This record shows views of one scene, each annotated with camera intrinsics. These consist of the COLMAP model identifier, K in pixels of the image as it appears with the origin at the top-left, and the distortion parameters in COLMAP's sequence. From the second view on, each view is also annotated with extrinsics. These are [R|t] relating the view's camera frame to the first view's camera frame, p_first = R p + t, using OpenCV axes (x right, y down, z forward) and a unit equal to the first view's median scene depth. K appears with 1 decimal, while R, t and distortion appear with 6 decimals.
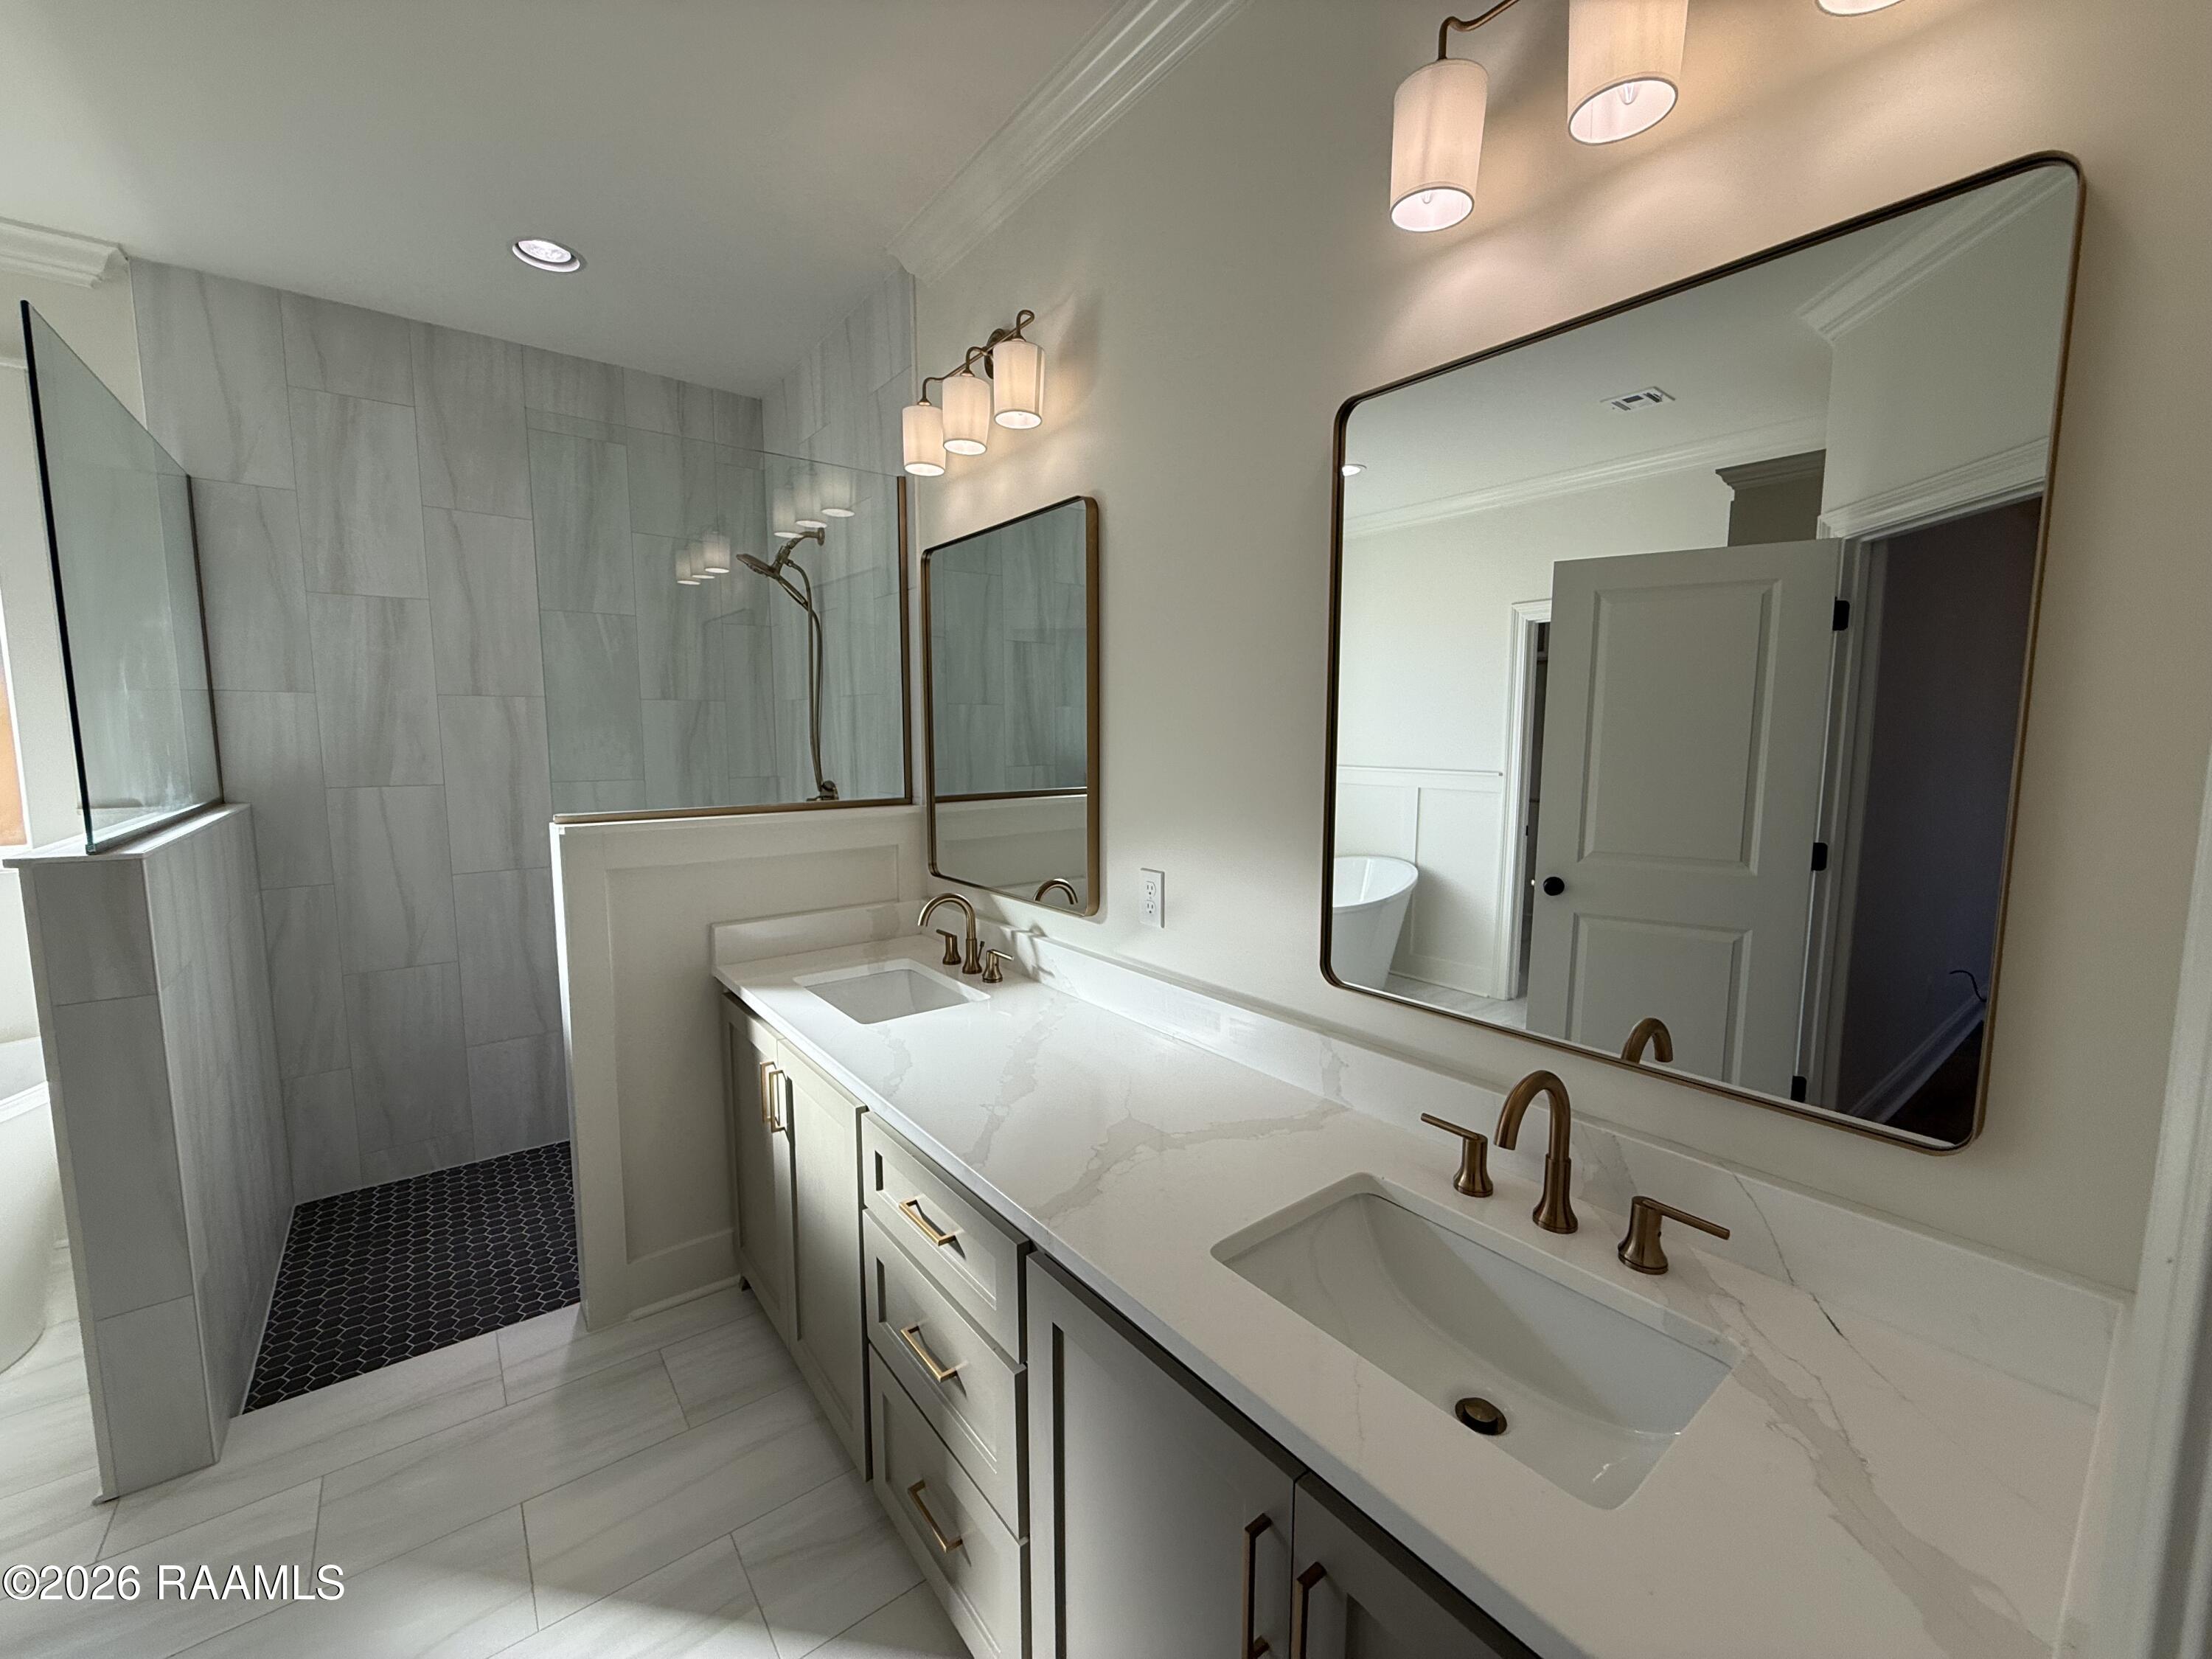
lens RADIAL K [[879.6, 0, 1099.0], [0, 879.6, 826.4], [0, 0, 1]] dist [0.000090, -0.000219]
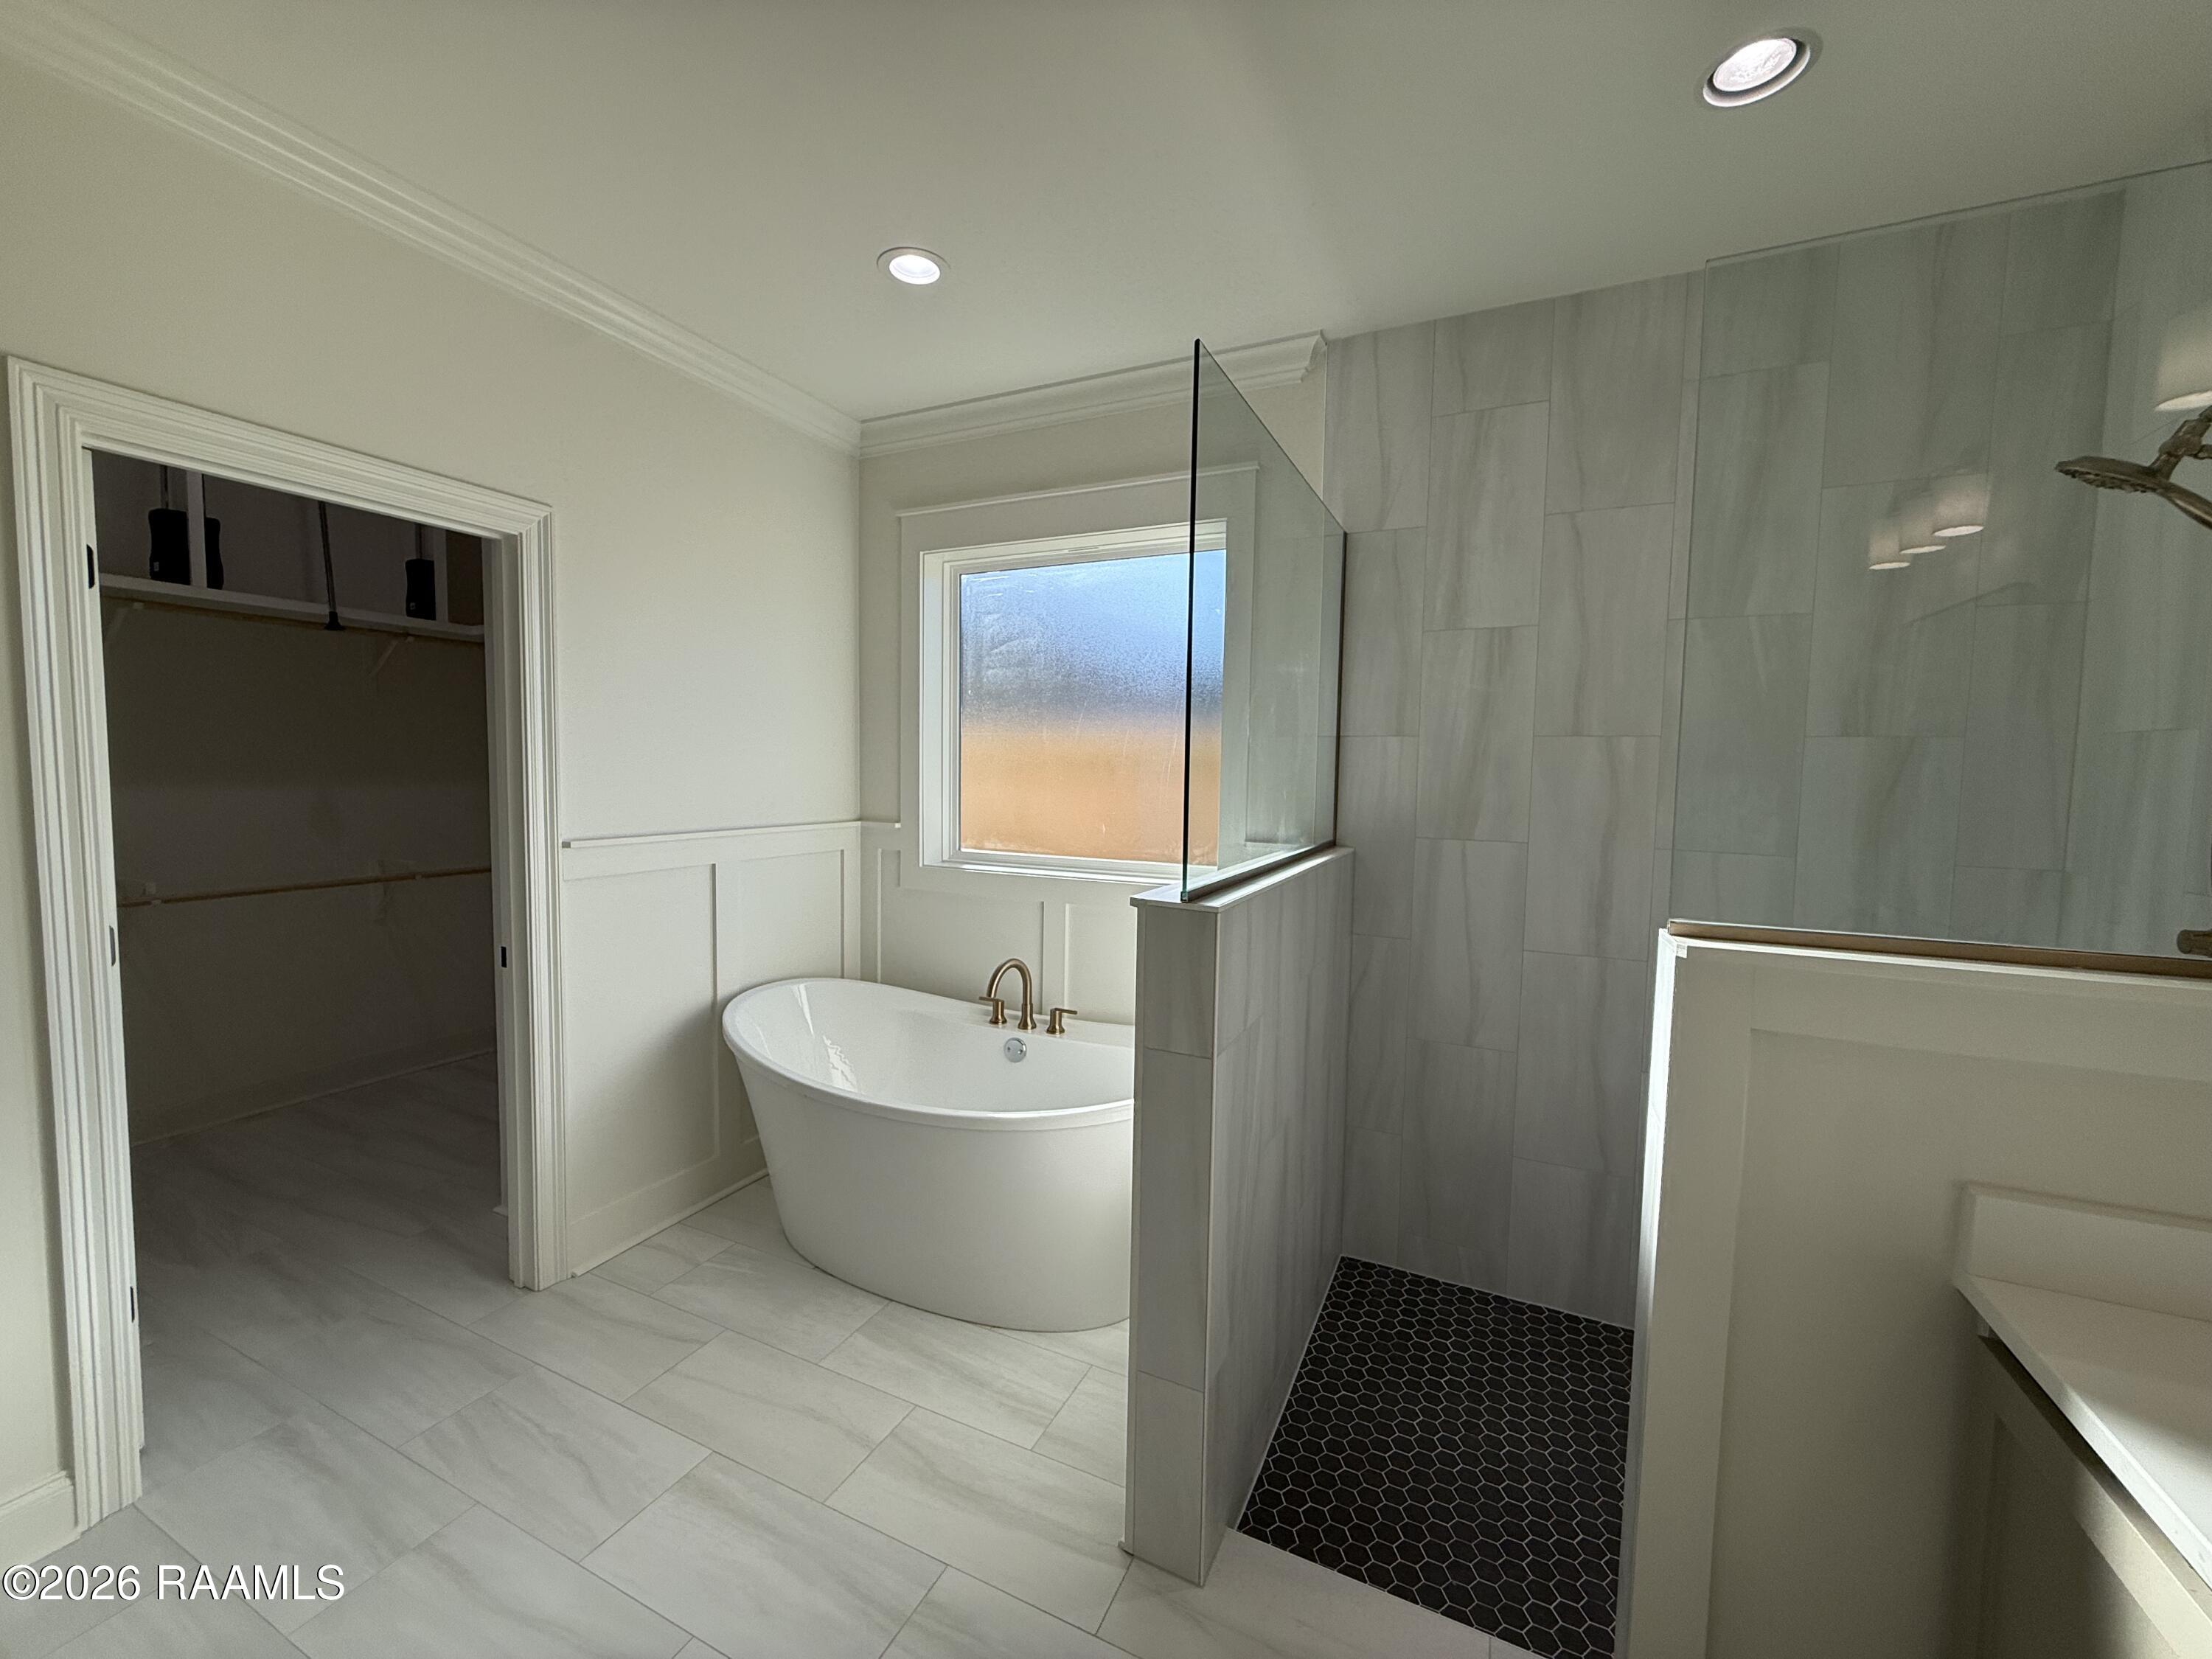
lens RADIAL K [[879.6, 0, 1099.0], [0, 879.6, 826.4], [0, 0, 1]] dist [0.000090, -0.000219]
pose [[0.447568, 0.066550, -0.891770, -0.198566], [-0.113138, 0.993428, 0.017354, -0.033911], [0.887064, 0.093126, 0.452156, 0.282631]]
